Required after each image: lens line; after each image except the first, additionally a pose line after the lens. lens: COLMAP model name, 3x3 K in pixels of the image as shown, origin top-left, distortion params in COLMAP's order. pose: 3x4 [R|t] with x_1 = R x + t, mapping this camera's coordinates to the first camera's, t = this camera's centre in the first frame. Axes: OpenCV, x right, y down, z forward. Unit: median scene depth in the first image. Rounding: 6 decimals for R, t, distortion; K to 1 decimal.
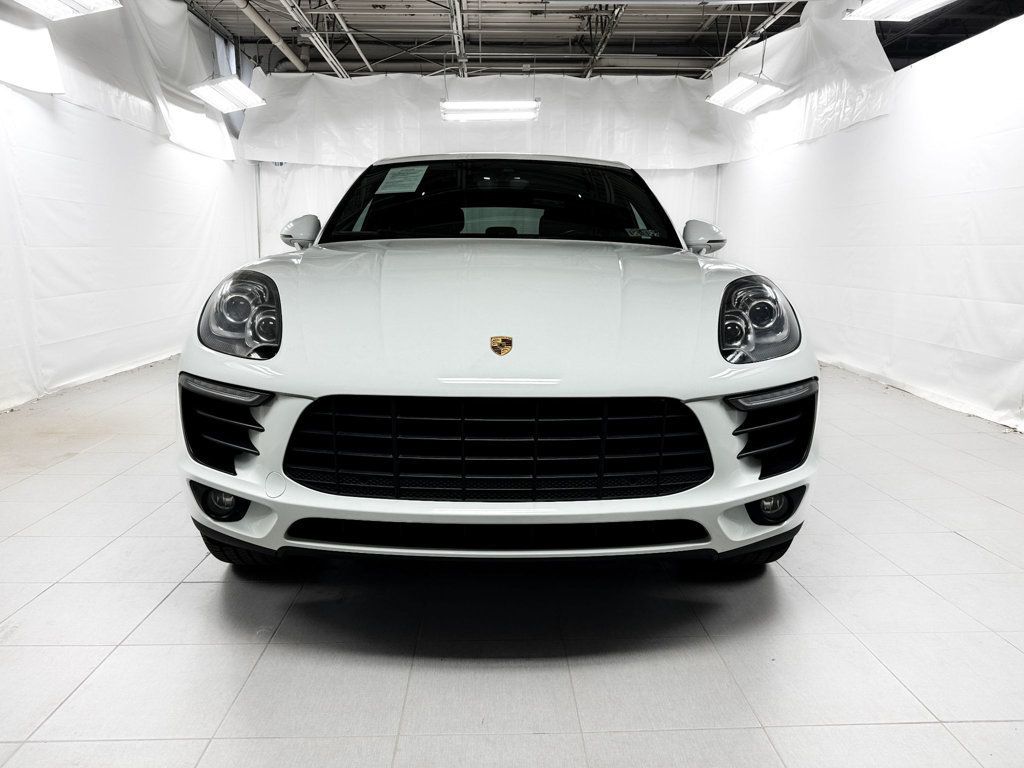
lens RADIAL K [[720.5, 0, 509.3], [0, 720.5, 390.8], [0, 0, 1]] dist [0.026941, -0.037684]
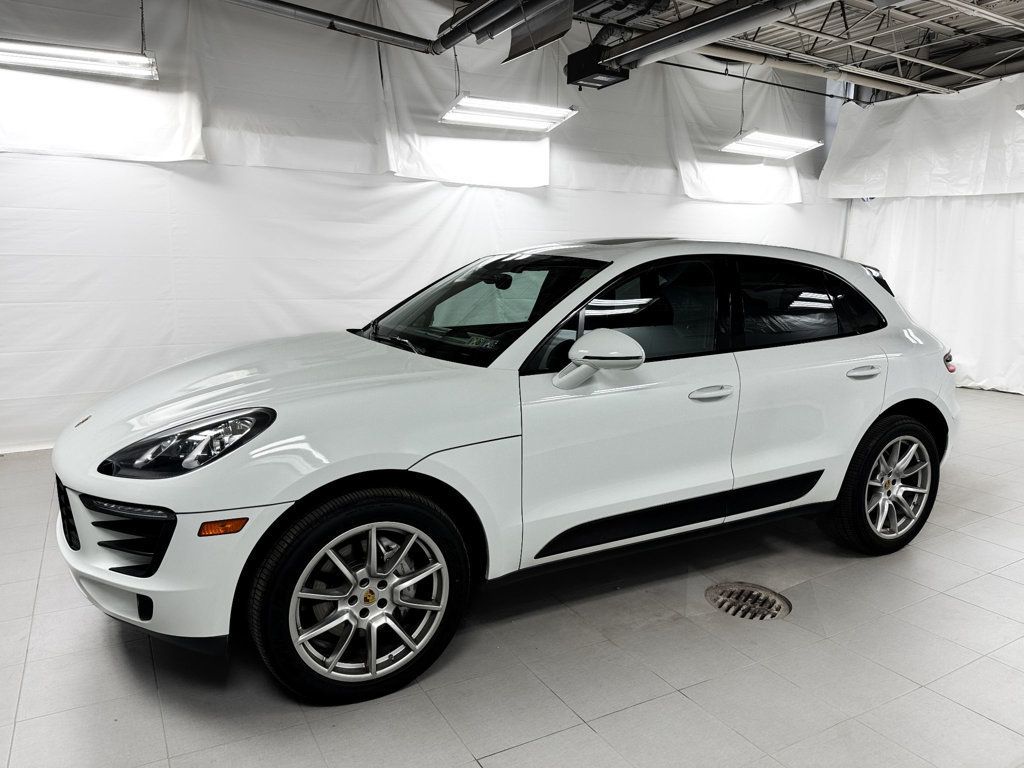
lens RADIAL K [[724.8, 0, 512.0], [0, 724.8, 384.0], [0, 0, 1]] dist [0.043765, -0.049130]
pose [[0.481156, 0.145020, -0.864557, 0.323230], [-0.167957, 0.983202, 0.071447, -0.074699], [0.860395, 0.110831, 0.497430, 0.174532]]
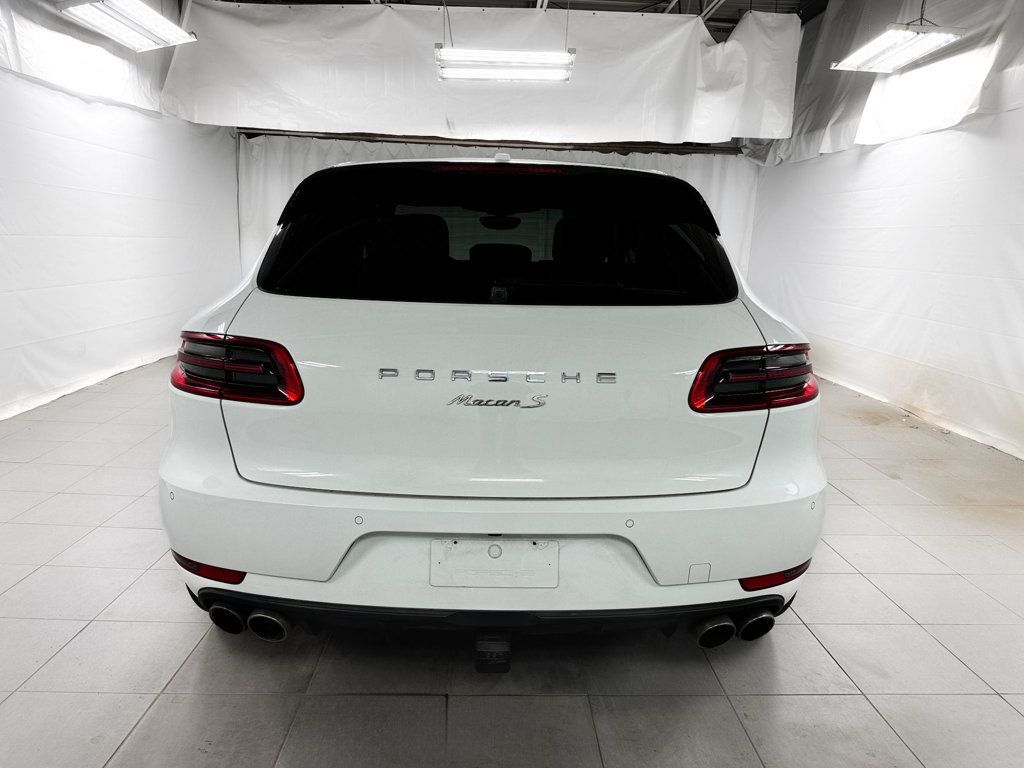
lens RADIAL K [[720.5, 0, 509.3], [0, 720.5, 390.8], [0, 0, 1]] dist [0.026941, -0.037684]
pose [[-0.999361, -0.033335, -0.012875, -0.003842], [-0.035728, 0.924942, 0.378425, -0.168115], [-0.000706, 0.378643, -0.925542, 0.782067]]
